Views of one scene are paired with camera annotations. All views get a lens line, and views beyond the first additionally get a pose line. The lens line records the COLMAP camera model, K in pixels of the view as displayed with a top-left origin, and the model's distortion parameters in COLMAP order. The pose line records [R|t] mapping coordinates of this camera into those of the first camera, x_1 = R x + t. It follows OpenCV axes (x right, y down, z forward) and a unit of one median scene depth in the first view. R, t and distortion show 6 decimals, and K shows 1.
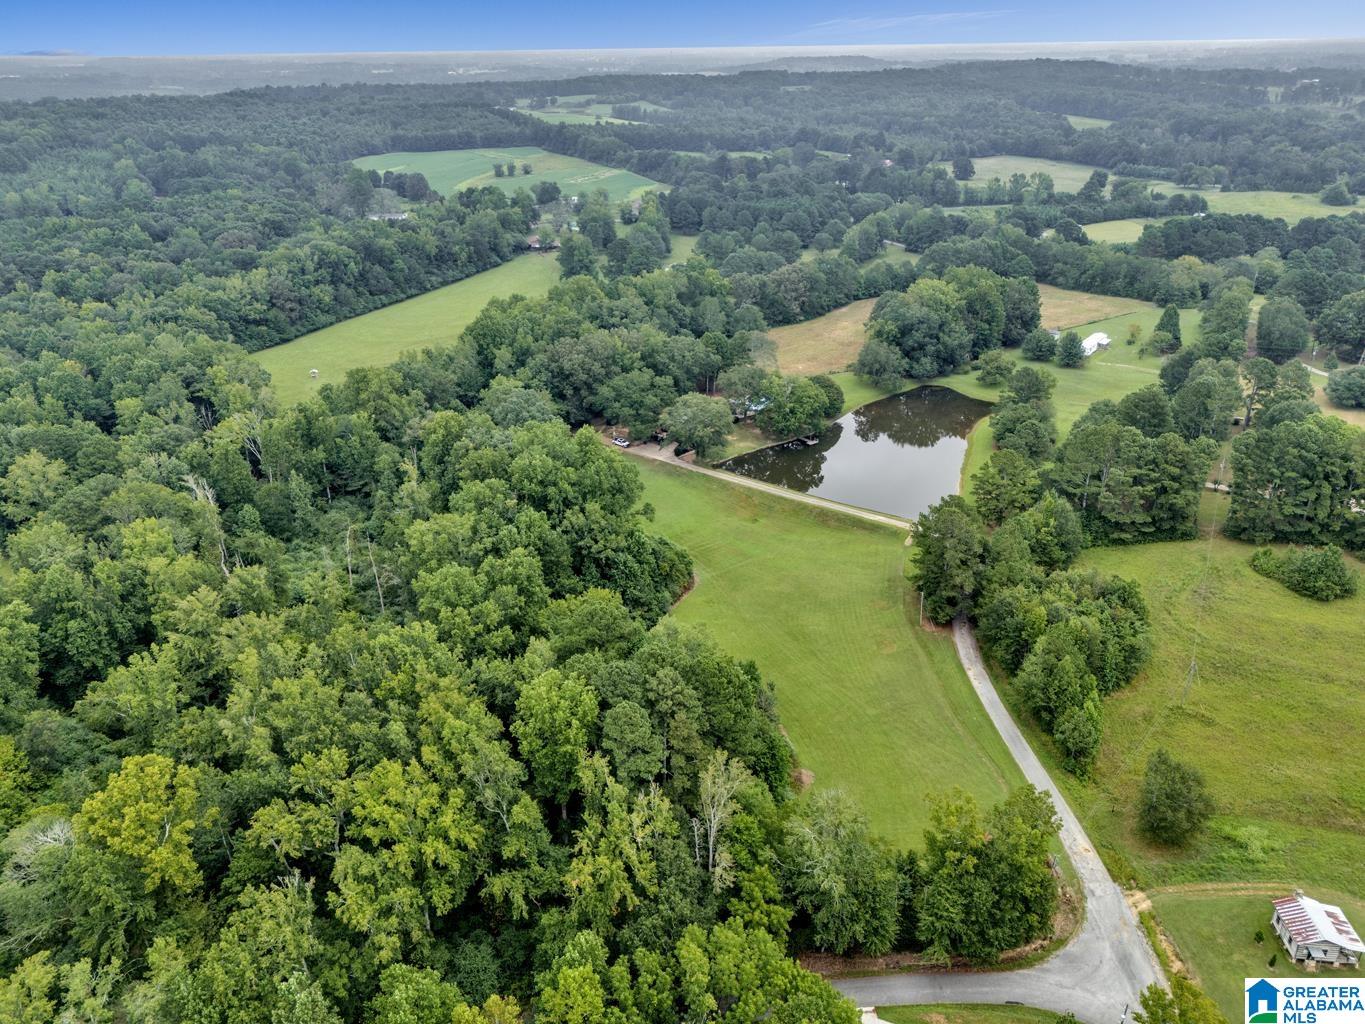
lens RADIAL K [[1003.3, 0, 678.2], [0, 1003.3, 504.9], [0, 0, 1]] dist [0.117864, -0.148085]
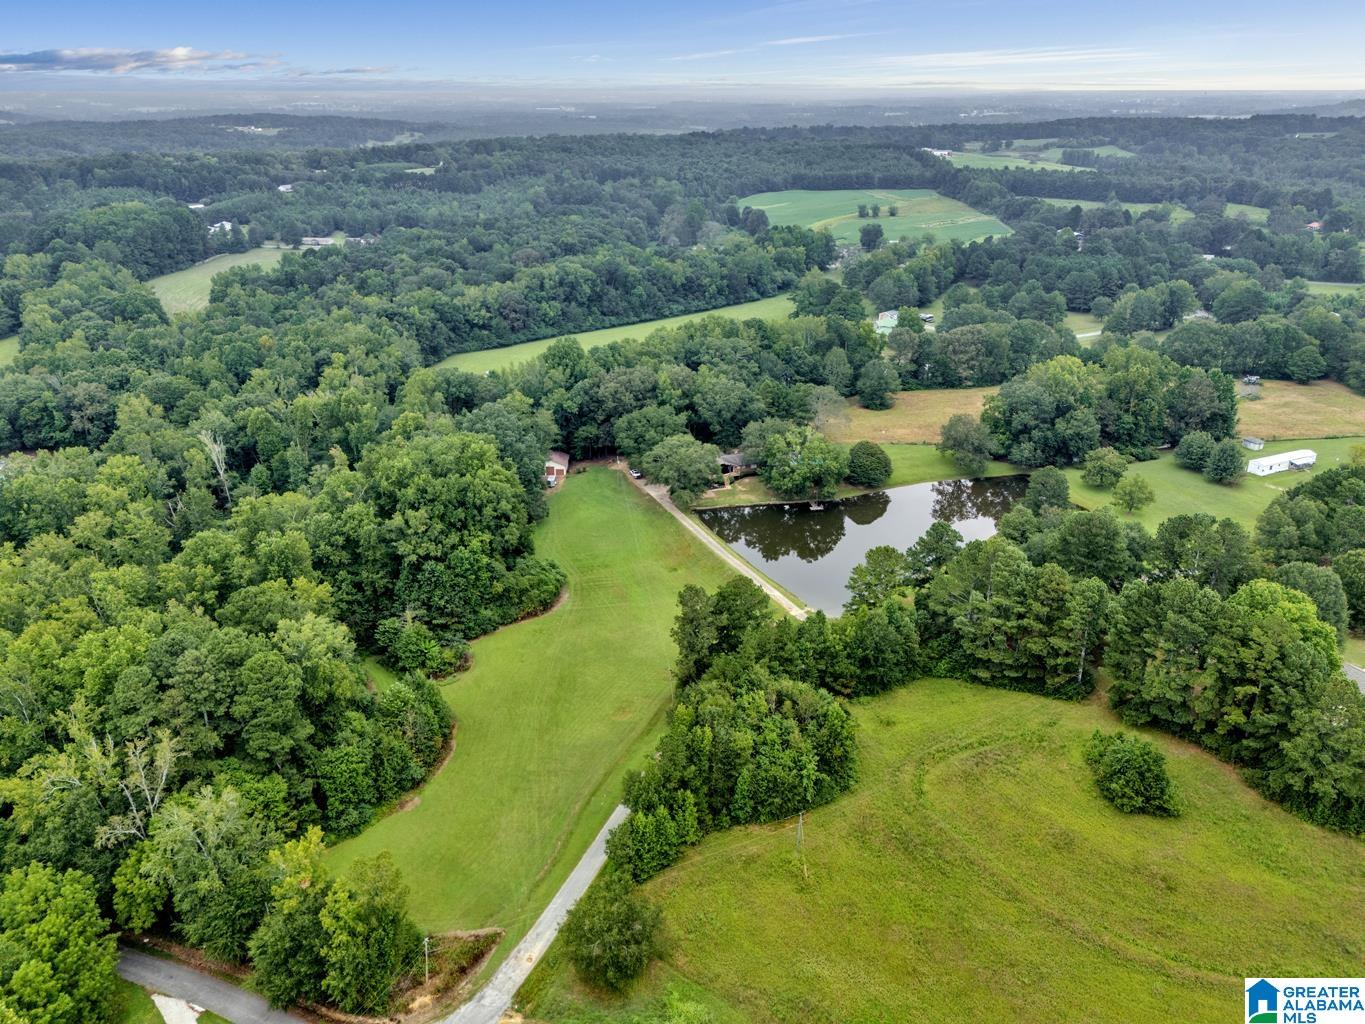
lens RADIAL K [[985.8, 0, 683.7], [0, 985.8, 530.6], [0, 0, 1]] dist [0.091841, -0.081754]
pose [[0.884952, 0.194271, -0.423224, 0.399578], [-0.197197, 0.979652, 0.037353, -0.049432], [0.421869, 0.050403, 0.905255, 0.107159]]
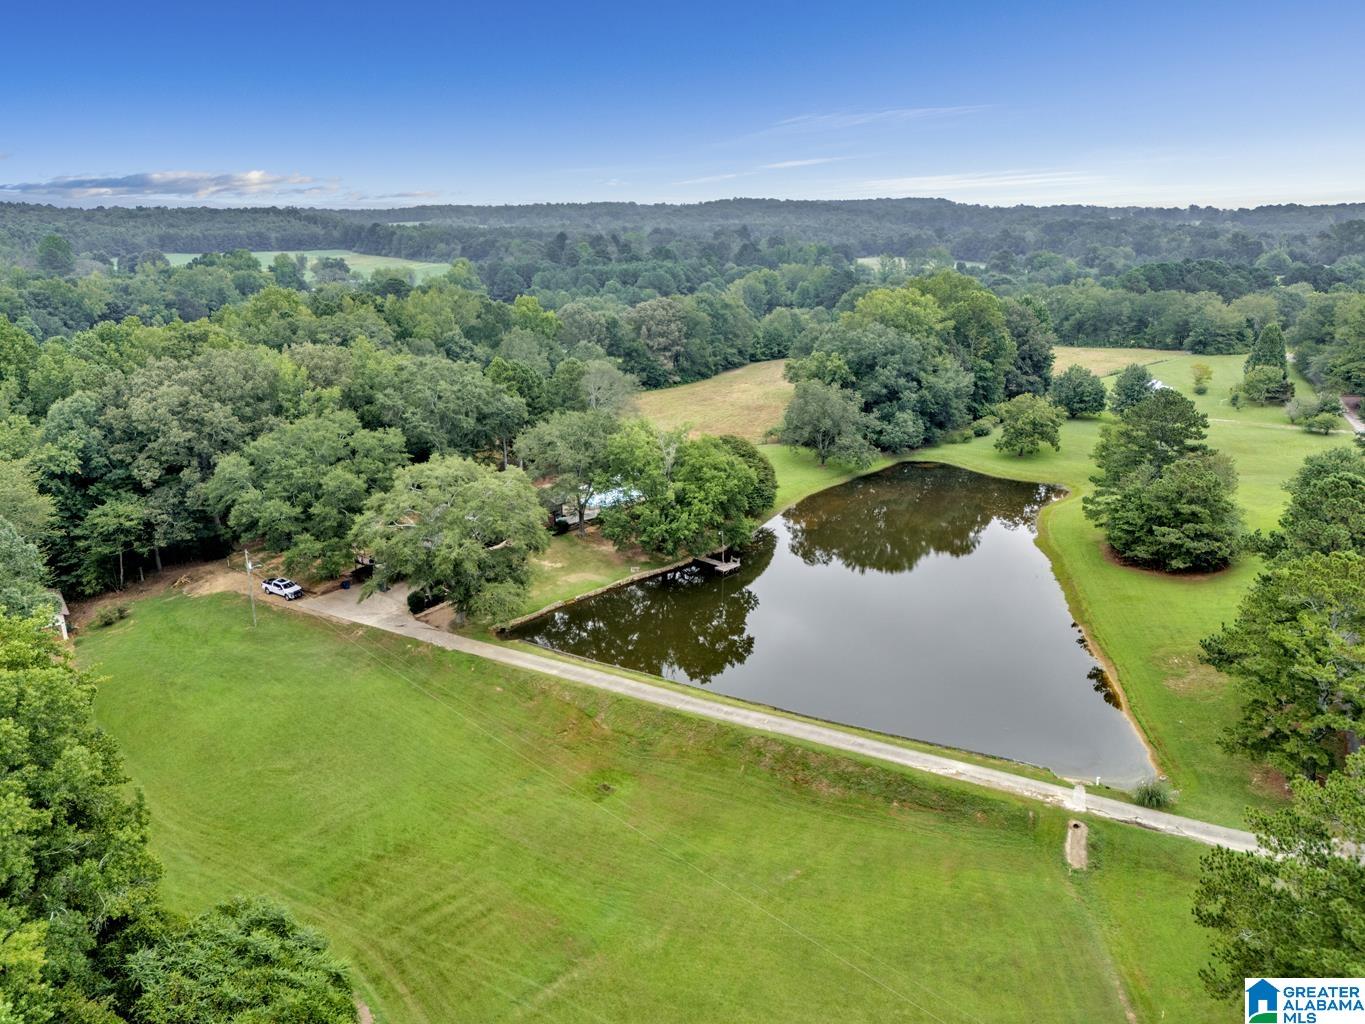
lens RADIAL K [[1003.3, 0, 678.2], [0, 1003.3, 504.9], [0, 0, 1]] dist [0.117864, -0.148085]
pose [[0.990441, -0.038350, 0.132501, 0.049021], [0.056836, 0.988705, -0.138683, -0.026519], [-0.125686, 0.144888, 0.981433, 0.523839]]
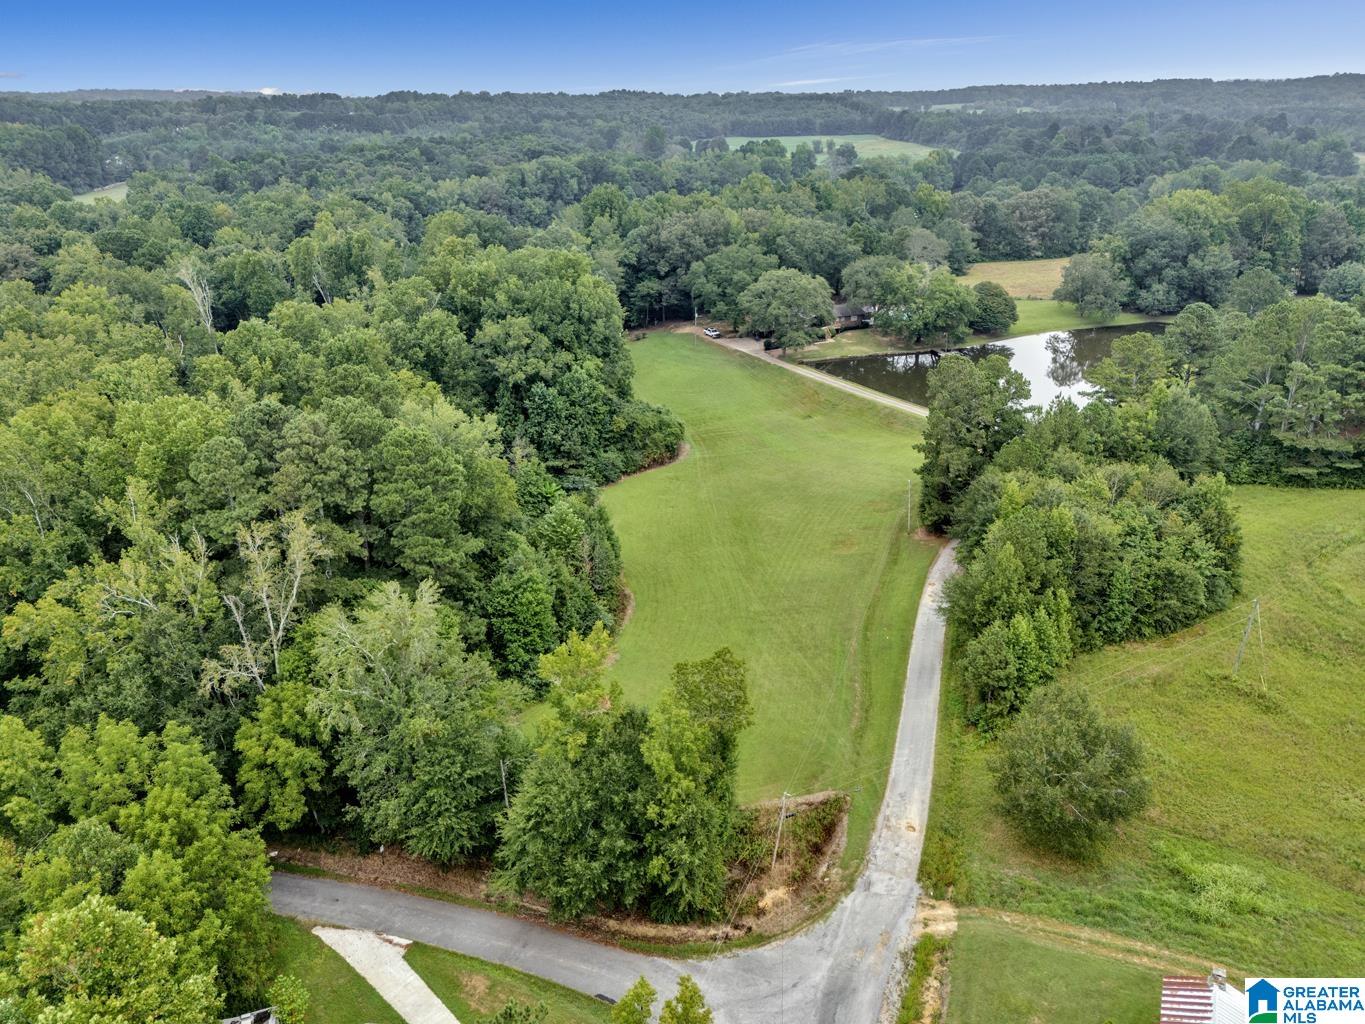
lens RADIAL K [[985.8, 0, 683.7], [0, 985.8, 530.6], [0, 0, 1]] dist [0.091841, -0.081754]
pose [[0.929849, 0.151801, -0.335167, 0.213974], [-0.153914, 0.987873, 0.020418, 0.084833], [0.334202, 0.032601, 0.941937, 0.196115]]
